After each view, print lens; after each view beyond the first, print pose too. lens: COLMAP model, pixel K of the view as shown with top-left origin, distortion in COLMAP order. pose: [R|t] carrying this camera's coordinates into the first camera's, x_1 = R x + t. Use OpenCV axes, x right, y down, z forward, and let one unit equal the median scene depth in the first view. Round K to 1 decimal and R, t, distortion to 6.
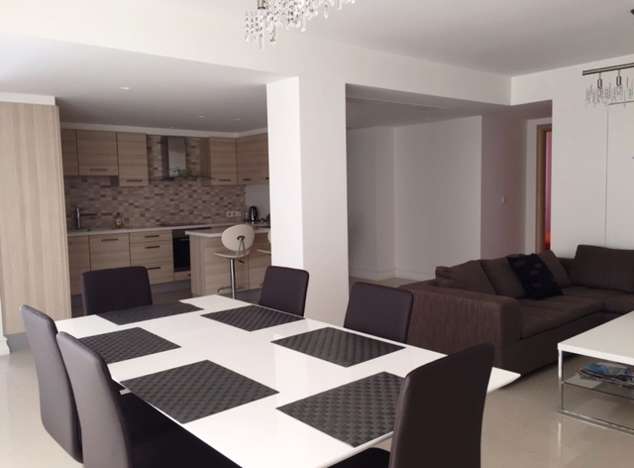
lens RADIAL K [[542.6, 0, 317.0], [0, 542.6, 234.0], [0, 0, 1]] dist [0.028691, -0.001922]
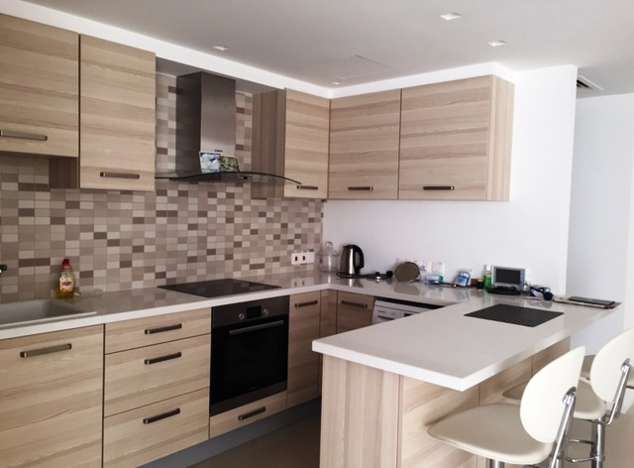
lens RADIAL K [[542.6, 0, 317.0], [0, 542.6, 234.0], [0, 0, 1]] dist [0.028691, -0.001922]
pose [[0.987261, 0.041452, 0.153615, -0.238291], [-0.036613, 0.998744, -0.034199, -0.046435], [-0.154840, 0.028139, 0.987539, 0.567091]]
